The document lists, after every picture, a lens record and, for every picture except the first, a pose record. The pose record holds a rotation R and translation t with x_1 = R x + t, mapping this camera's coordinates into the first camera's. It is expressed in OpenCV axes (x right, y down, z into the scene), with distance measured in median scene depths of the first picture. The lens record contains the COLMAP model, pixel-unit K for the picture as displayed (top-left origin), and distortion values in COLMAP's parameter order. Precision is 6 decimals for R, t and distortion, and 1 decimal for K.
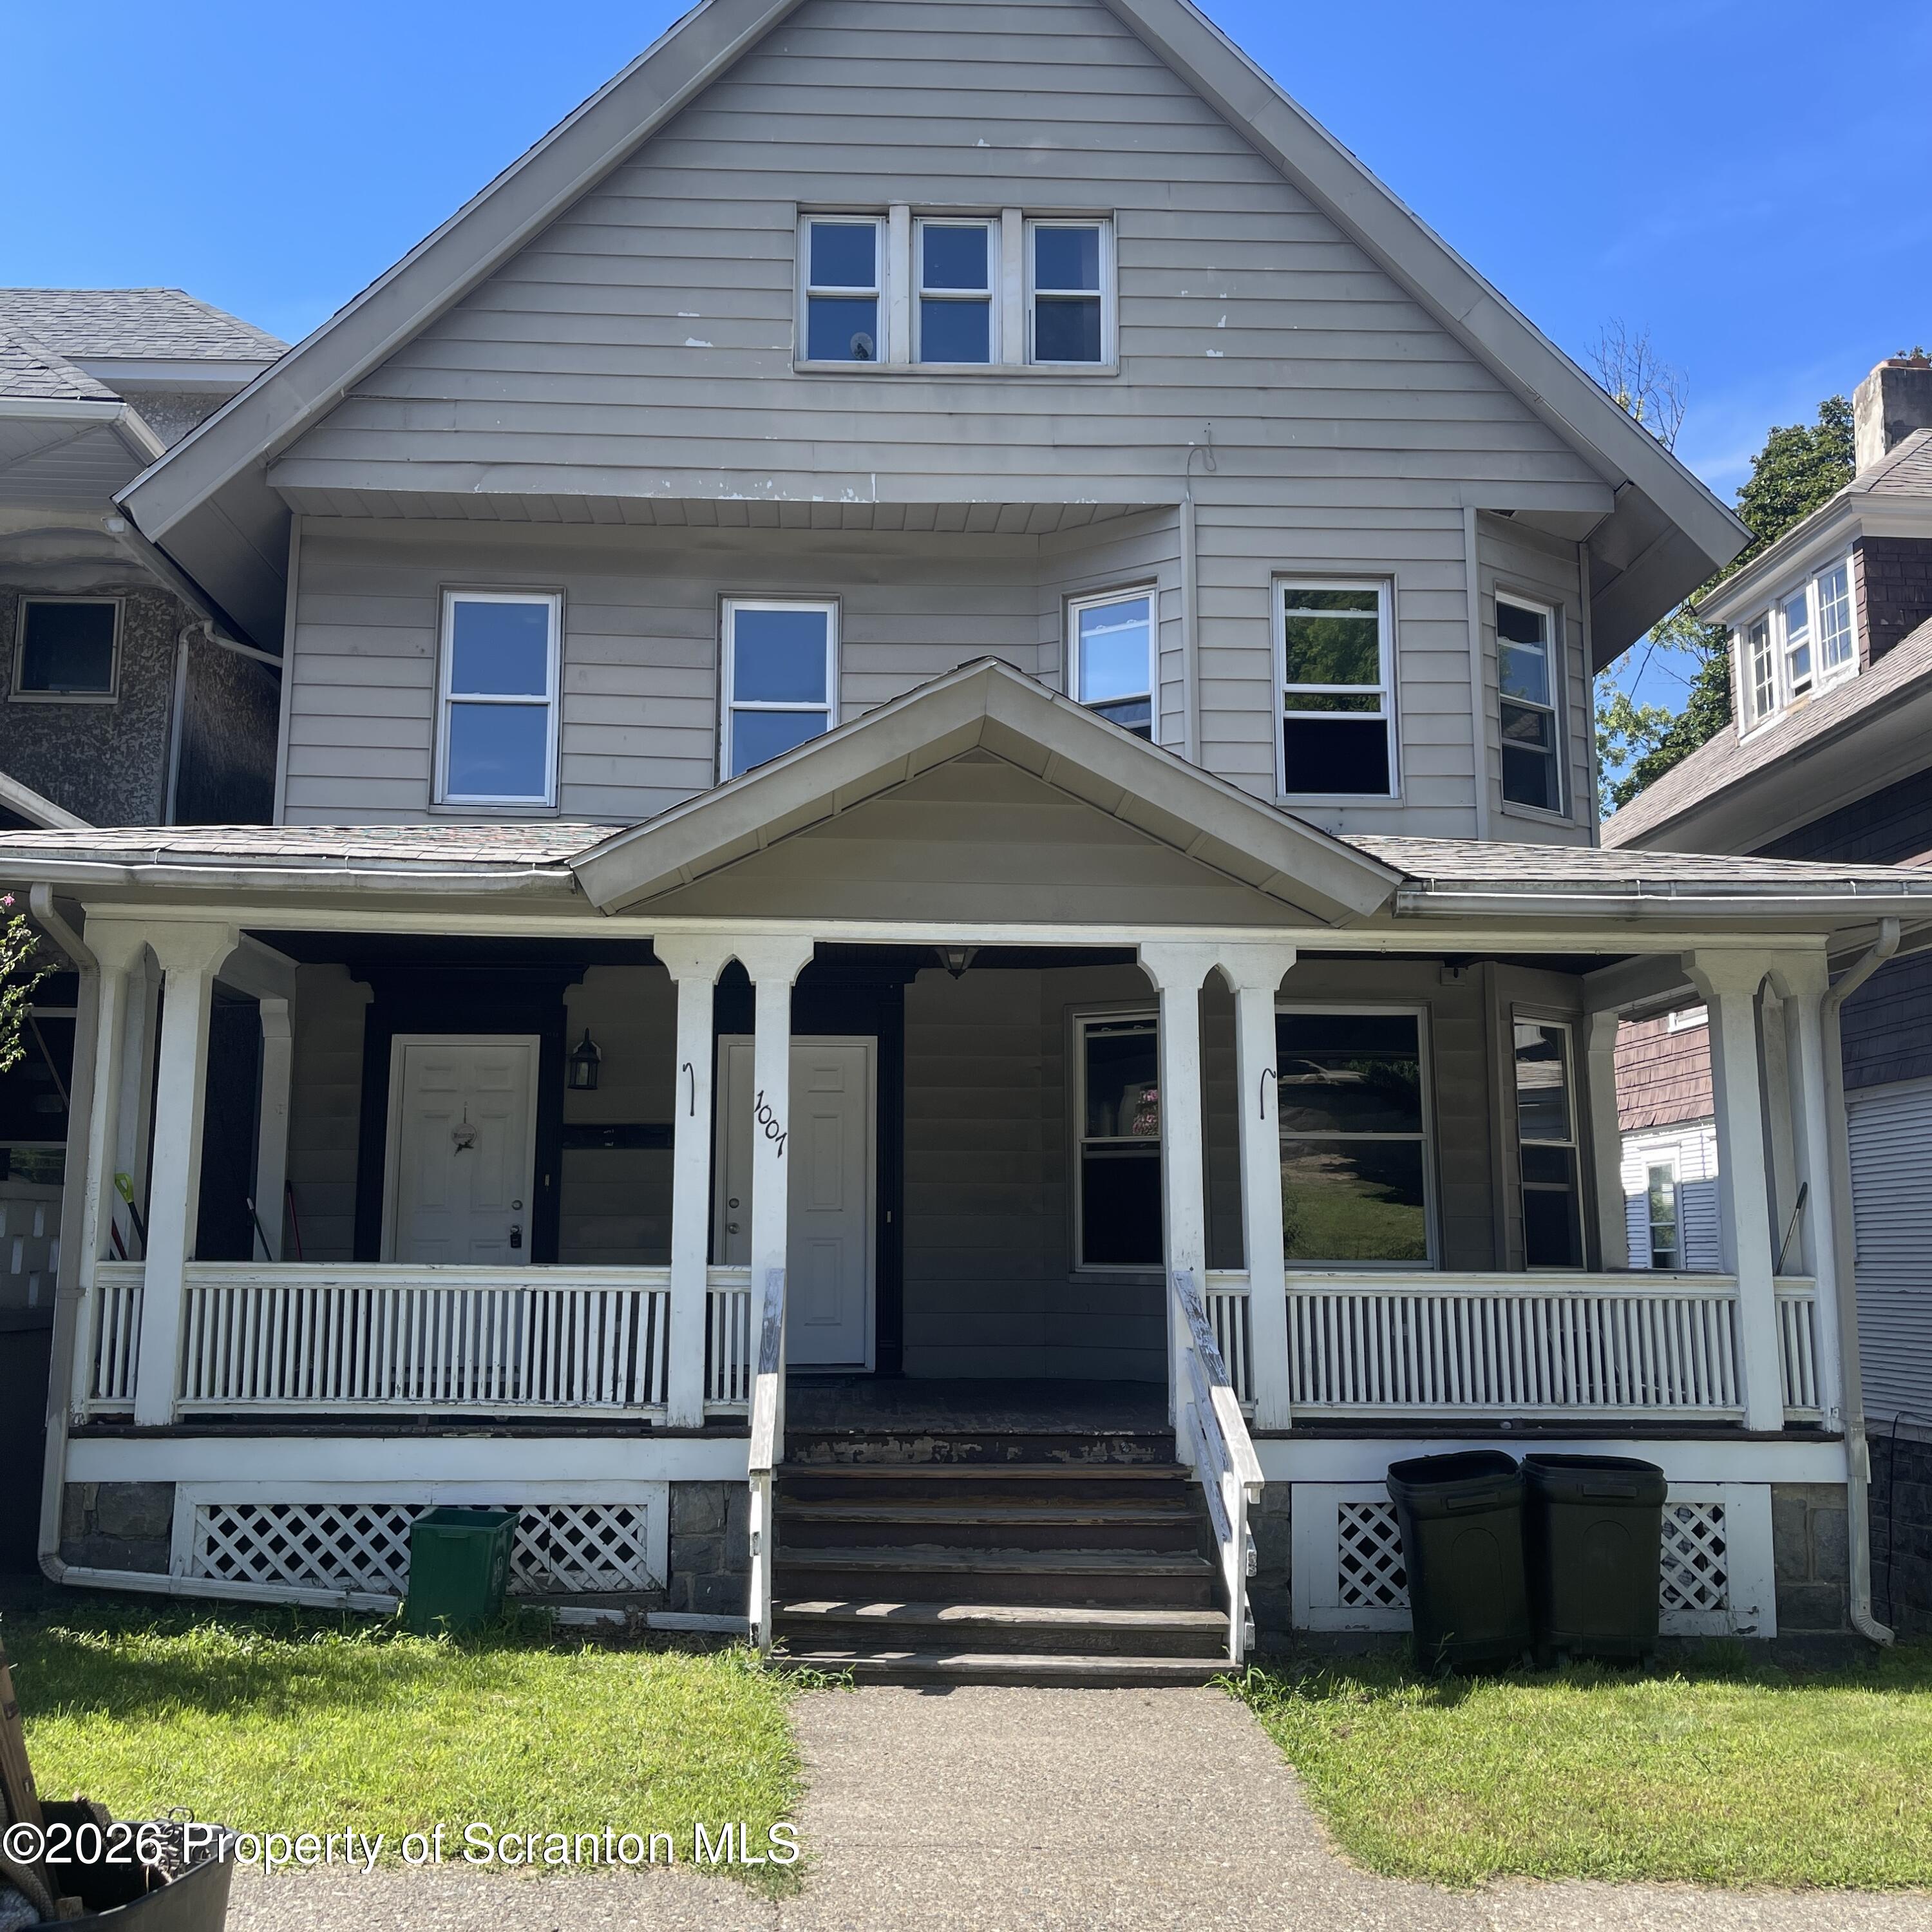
lens RADIAL K [[1915.6, 0, 977.7], [0, 1915.6, 964.7], [0, 0, 1]] dist [0.030713, 0.000000]
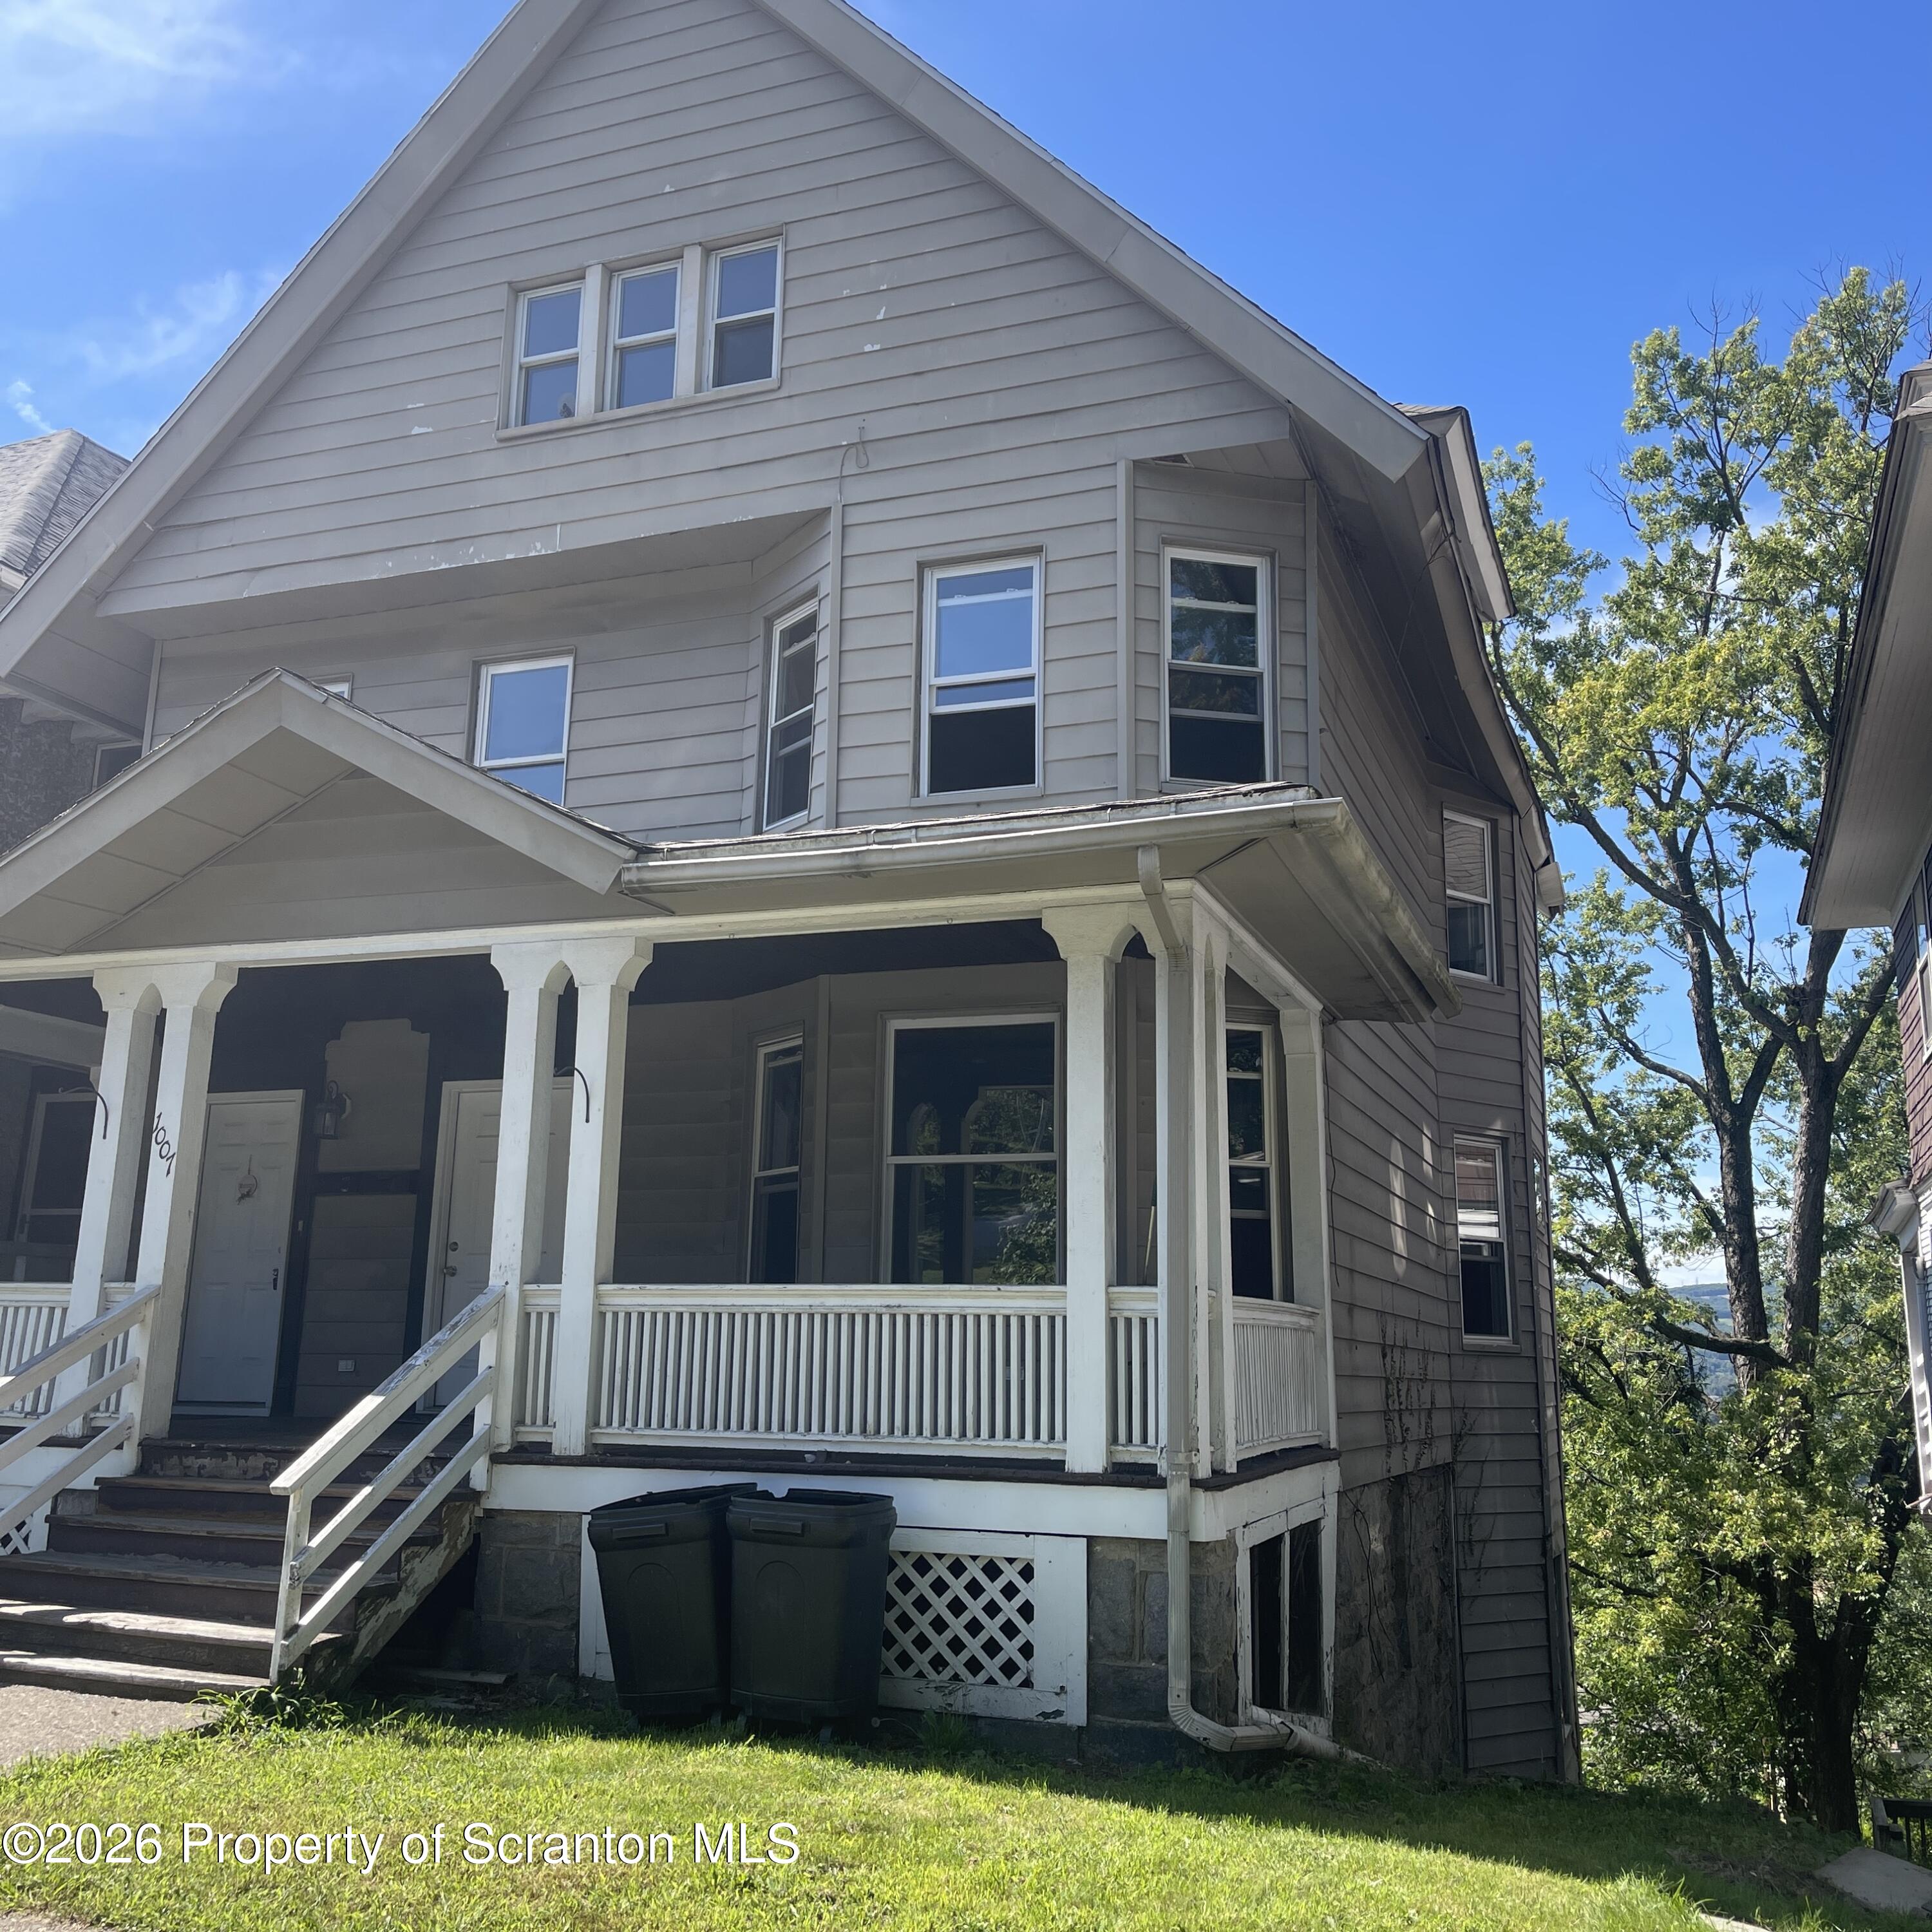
lens RADIAL K [[1915.6, 0, 969.4], [0, 1915.6, 967.0], [0, 0, 1]] dist [0.030713, 0.000000]
pose [[0.921795, -0.067475, -0.381759, 0.525229], [0.043367, 0.996503, -0.071415, 0.061334], [0.385243, 0.049274, 0.921499, 0.156306]]
